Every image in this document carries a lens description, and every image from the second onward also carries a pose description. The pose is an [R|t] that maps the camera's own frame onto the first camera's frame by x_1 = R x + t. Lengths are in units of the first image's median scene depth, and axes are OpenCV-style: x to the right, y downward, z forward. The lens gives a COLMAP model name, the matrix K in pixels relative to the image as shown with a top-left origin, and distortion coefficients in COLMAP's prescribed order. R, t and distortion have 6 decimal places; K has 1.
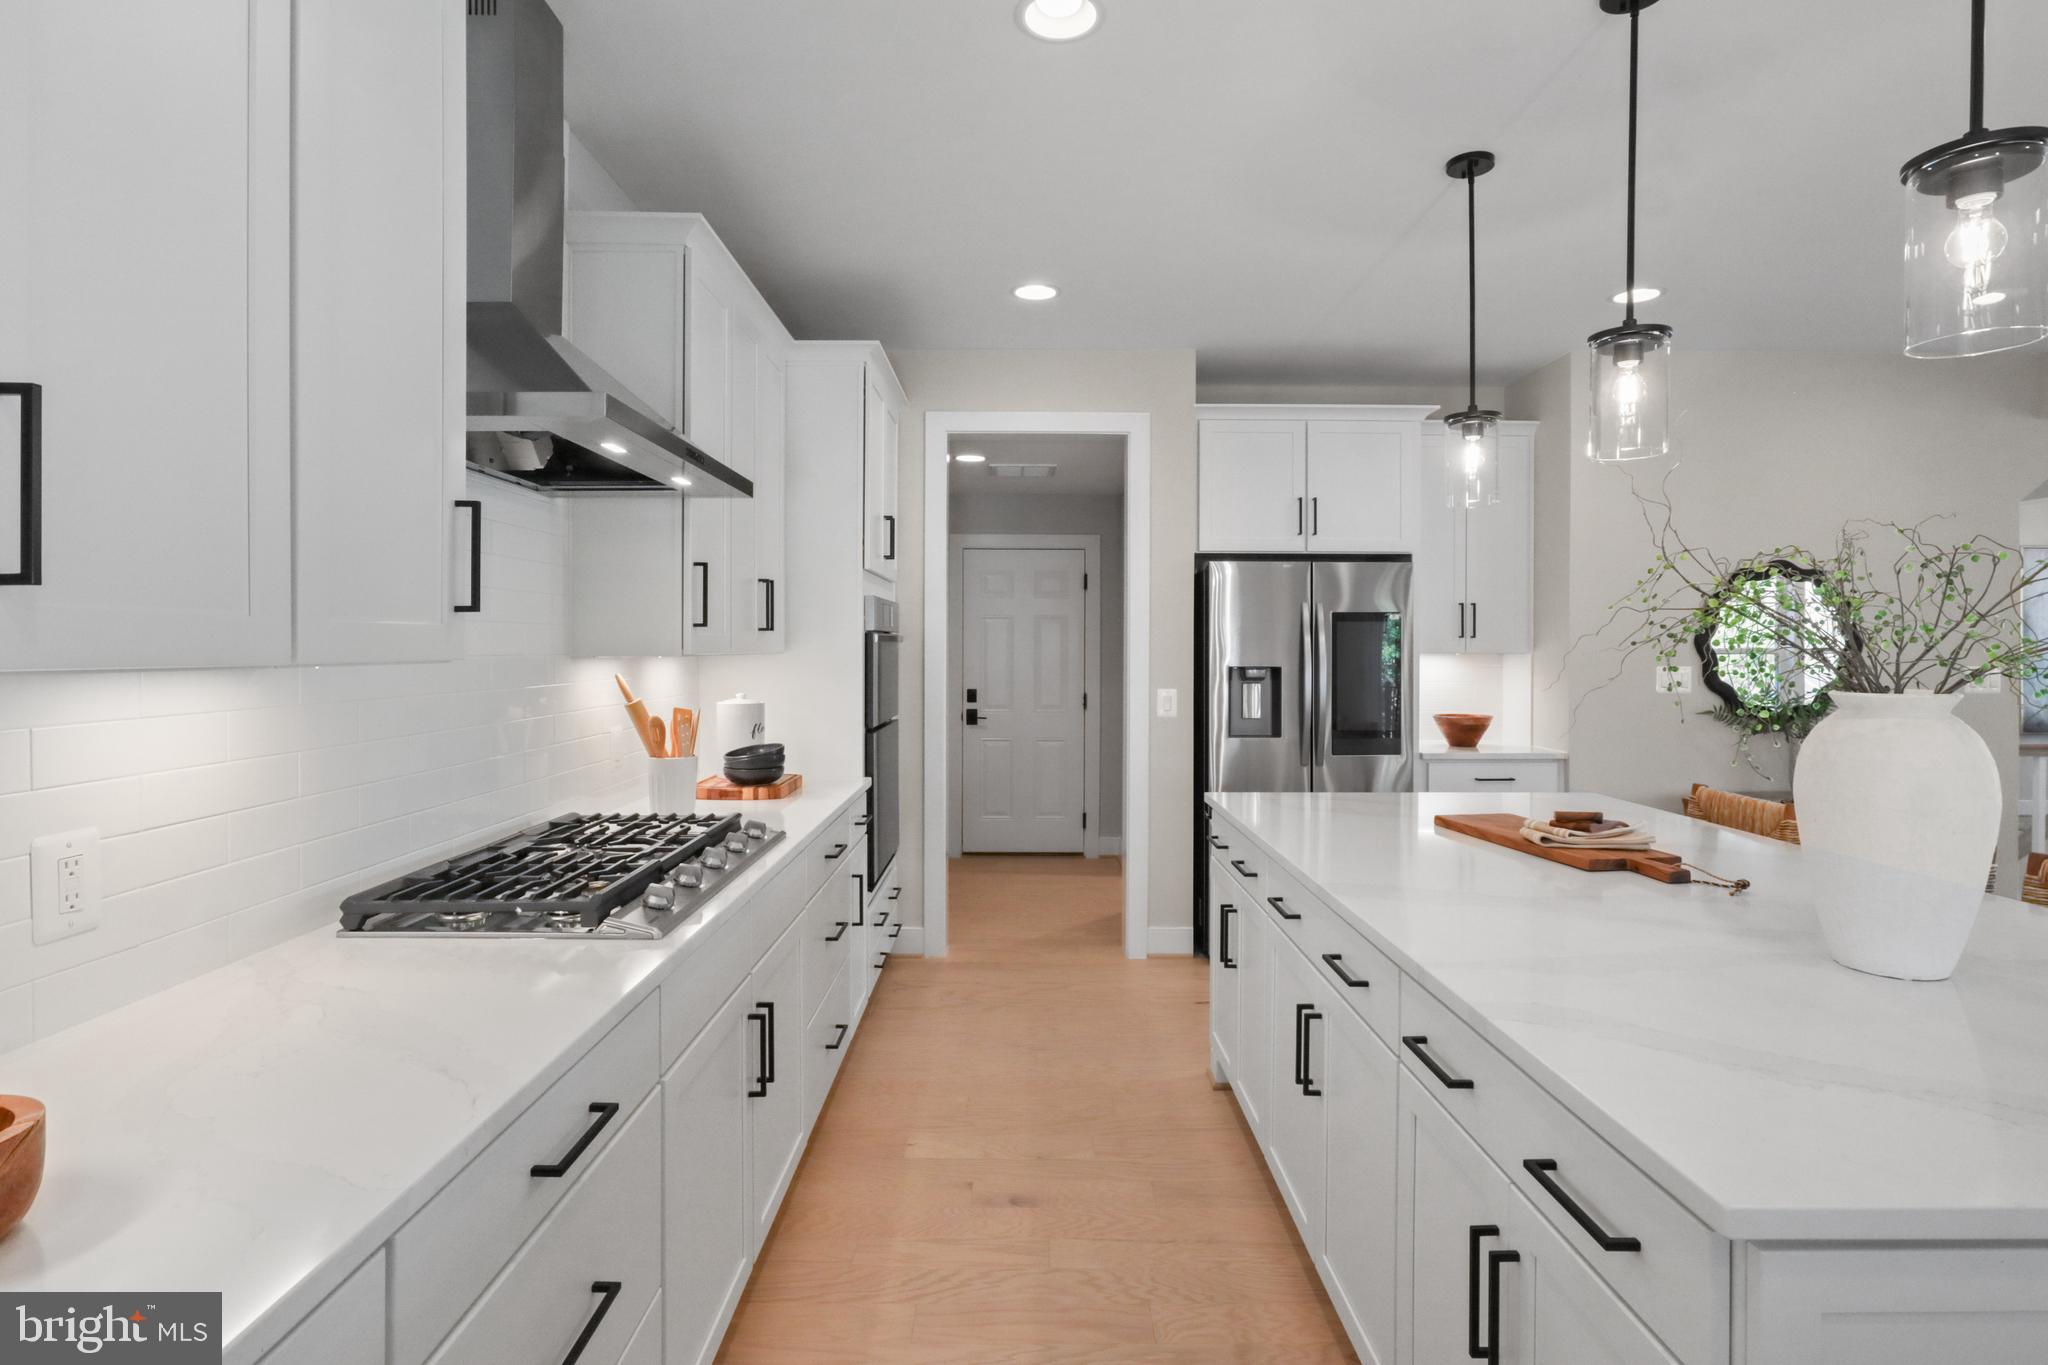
lens RADIAL K [[1027.0, 0, 1010.6], [0, 1027.0, 663.8], [0, 0, 1]] dist [-0.011112, 0.006364]
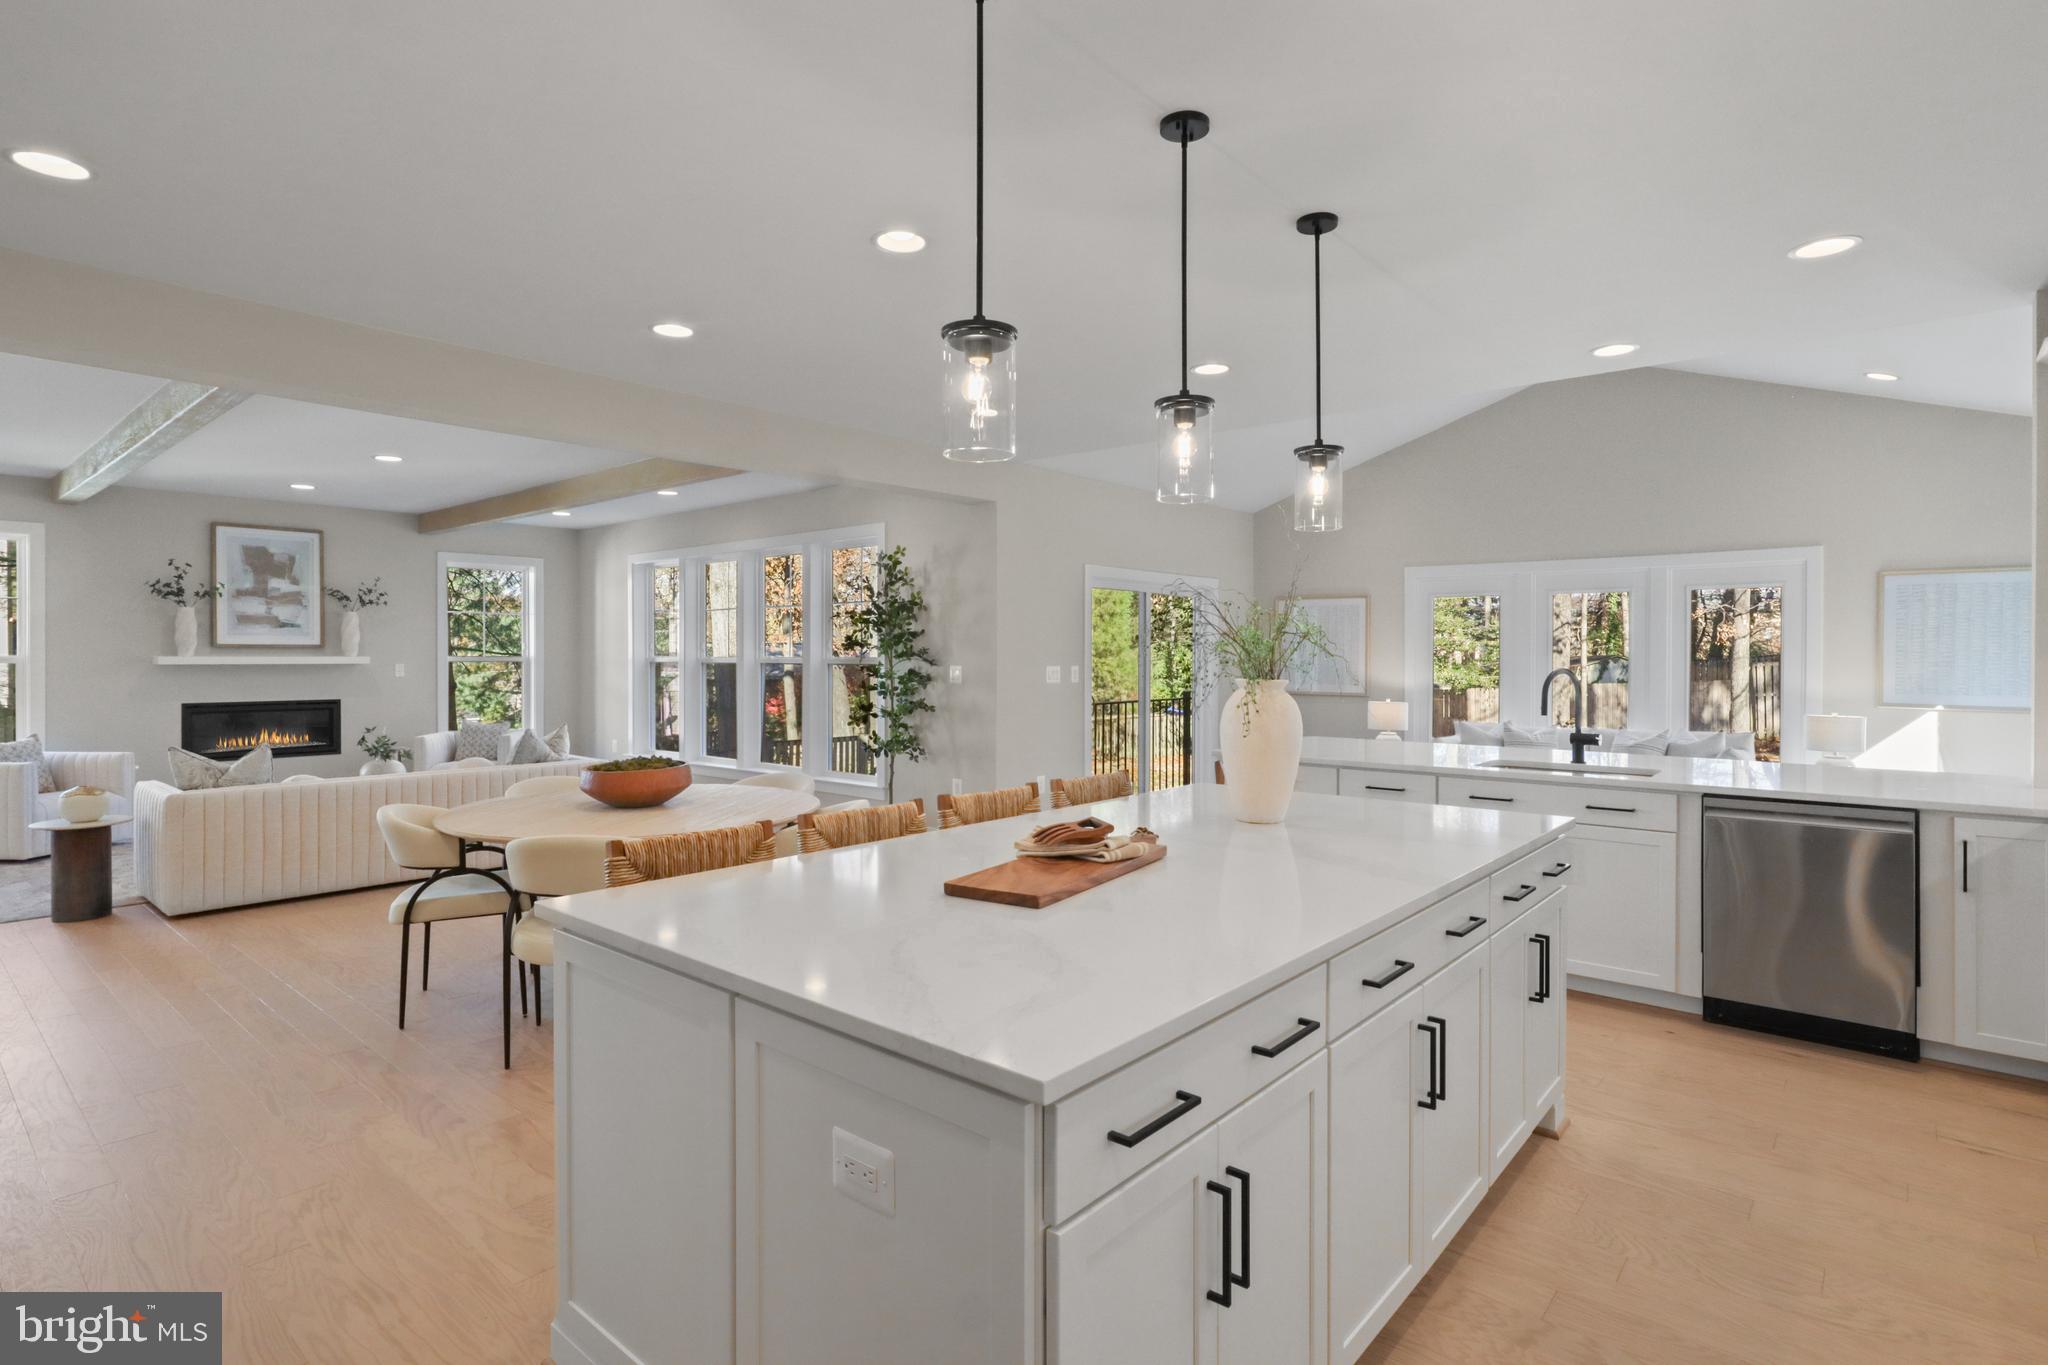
lens RADIAL K [[1027.0, 0, 1030.1], [0, 1027.0, 662.8], [0, 0, 1]] dist [-0.011112, 0.006364]
pose [[-0.768759, -0.010661, 0.639450, -0.019190], [0.004565, 0.999744, 0.022155, -0.018191], [-0.639522, 0.019950, -0.768514, 0.929282]]
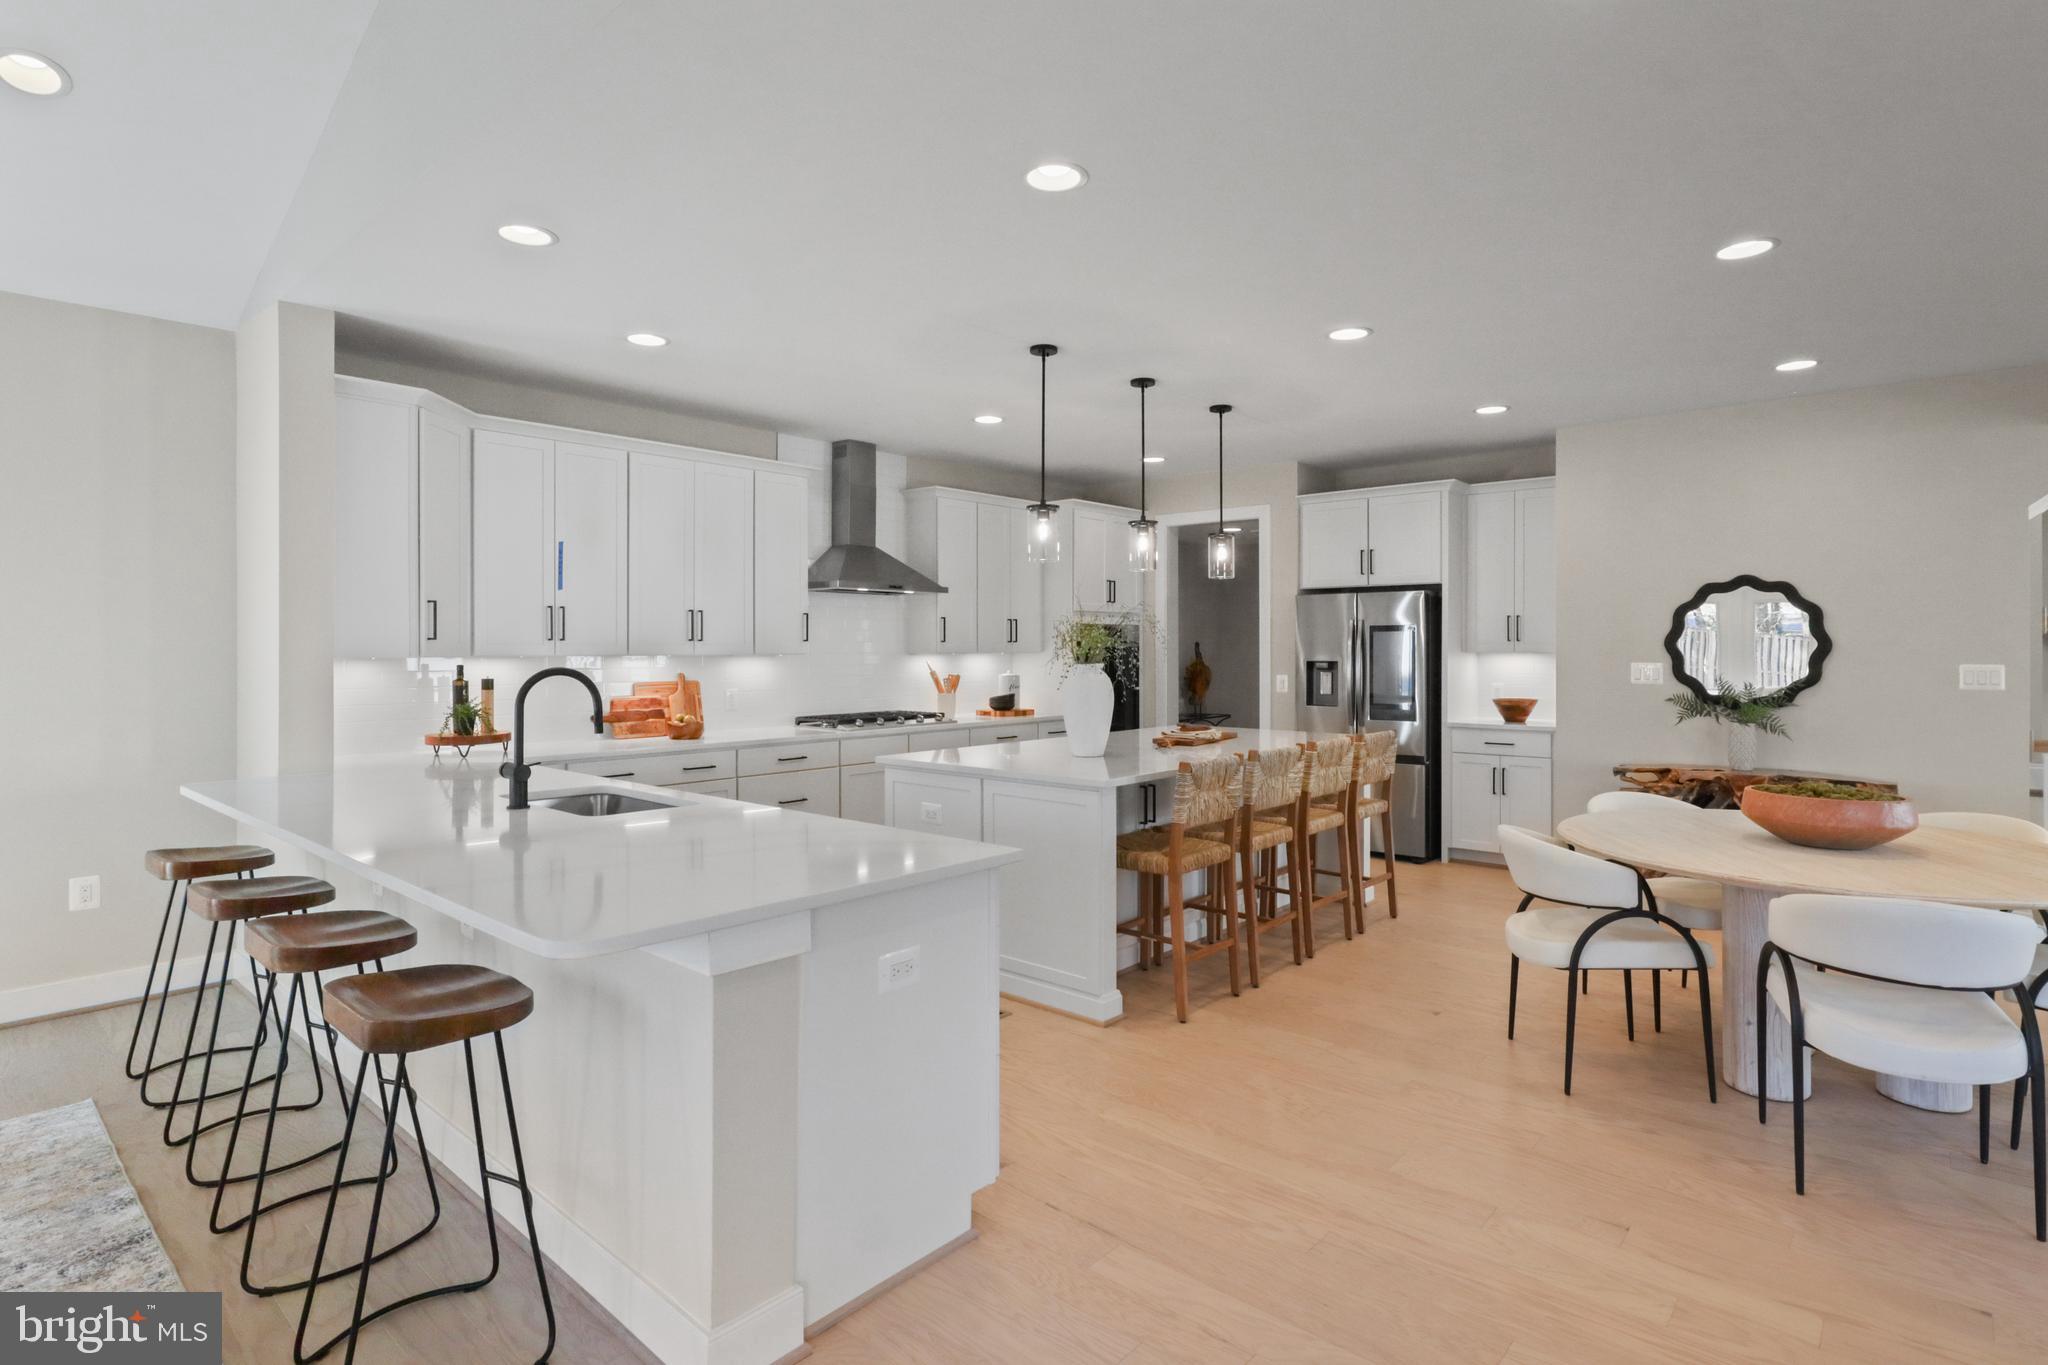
lens RADIAL K [[1027.0, 0, 1035.8], [0, 1027.0, 651.6], [0, 0, 1]] dist [-0.011112, 0.006364]
pose [[0.755258, -0.002127, -0.655424, 0.912749], [-0.006675, 0.999918, -0.010937, 0.007570], [0.655393, 0.012635, 0.755182, -0.461593]]
